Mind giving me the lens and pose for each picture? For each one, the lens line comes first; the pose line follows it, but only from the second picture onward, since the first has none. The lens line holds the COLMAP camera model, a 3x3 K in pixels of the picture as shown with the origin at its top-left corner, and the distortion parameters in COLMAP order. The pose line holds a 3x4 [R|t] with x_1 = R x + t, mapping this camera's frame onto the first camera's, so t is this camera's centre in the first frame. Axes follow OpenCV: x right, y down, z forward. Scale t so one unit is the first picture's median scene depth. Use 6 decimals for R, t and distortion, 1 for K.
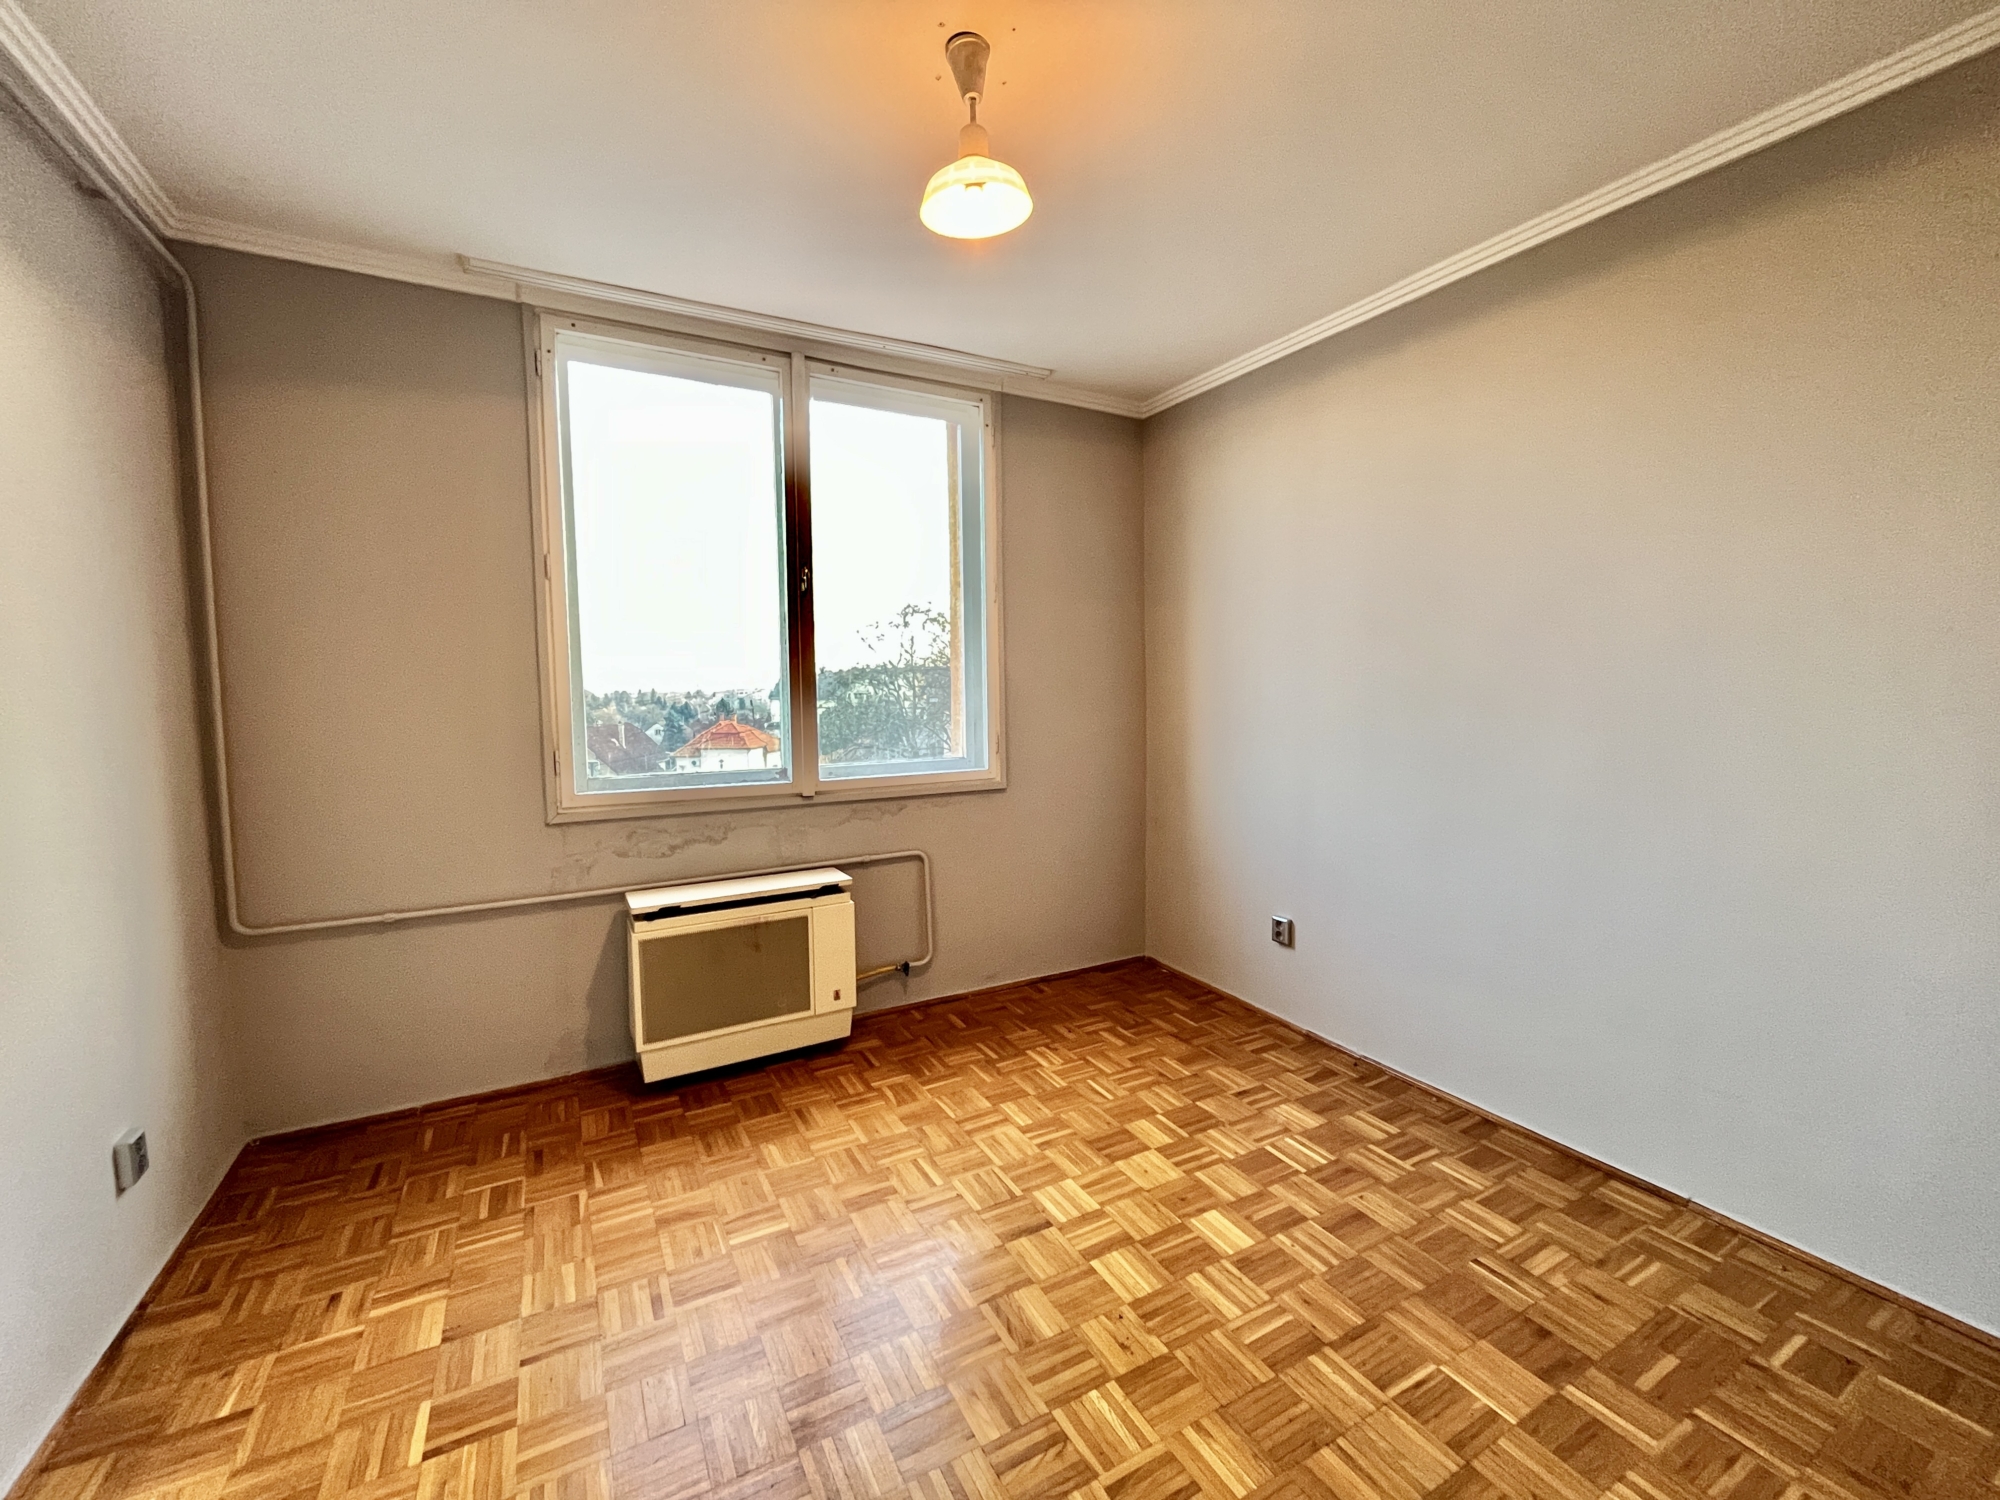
lens RADIAL K [[811.2, 0, 985.9], [0, 811.2, 743.2], [0, 0, 1]] dist [0.000114, 0.000039]
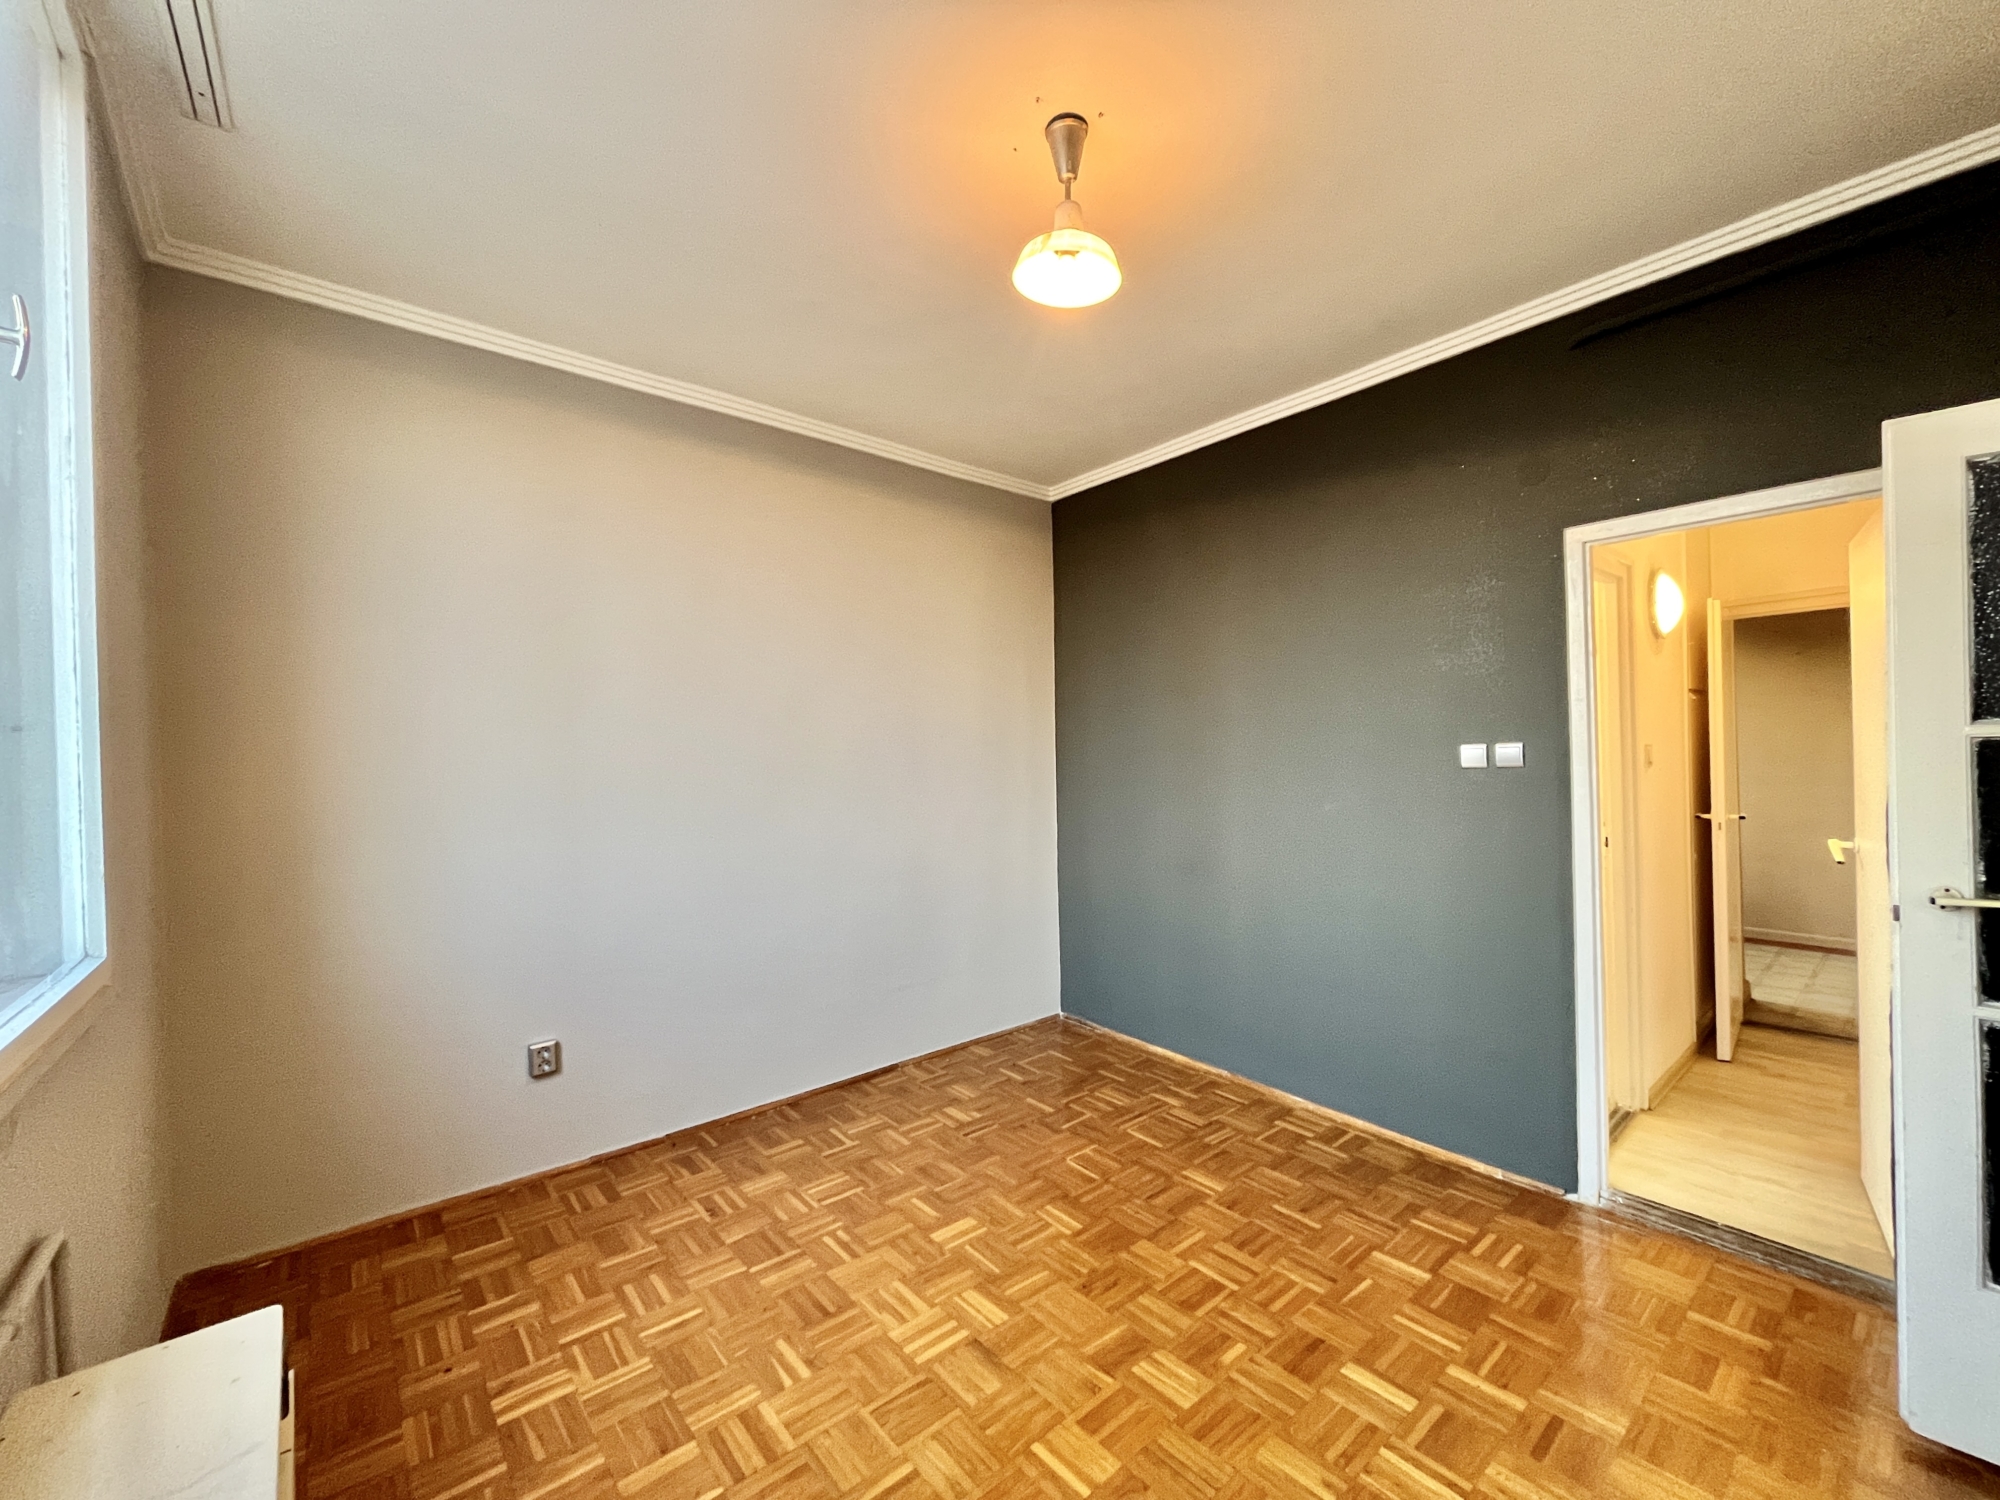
lens RADIAL K [[811.2, 0, 986.6], [0, 811.2, 756.4], [0, 0, 1]] dist [0.000114, 0.000039]
pose [[-0.179844, 0.005663, 0.983679, -0.570162], [0.094495, 0.995458, 0.011545, -0.038910], [-0.979146, 0.095029, -0.179563, 0.776122]]
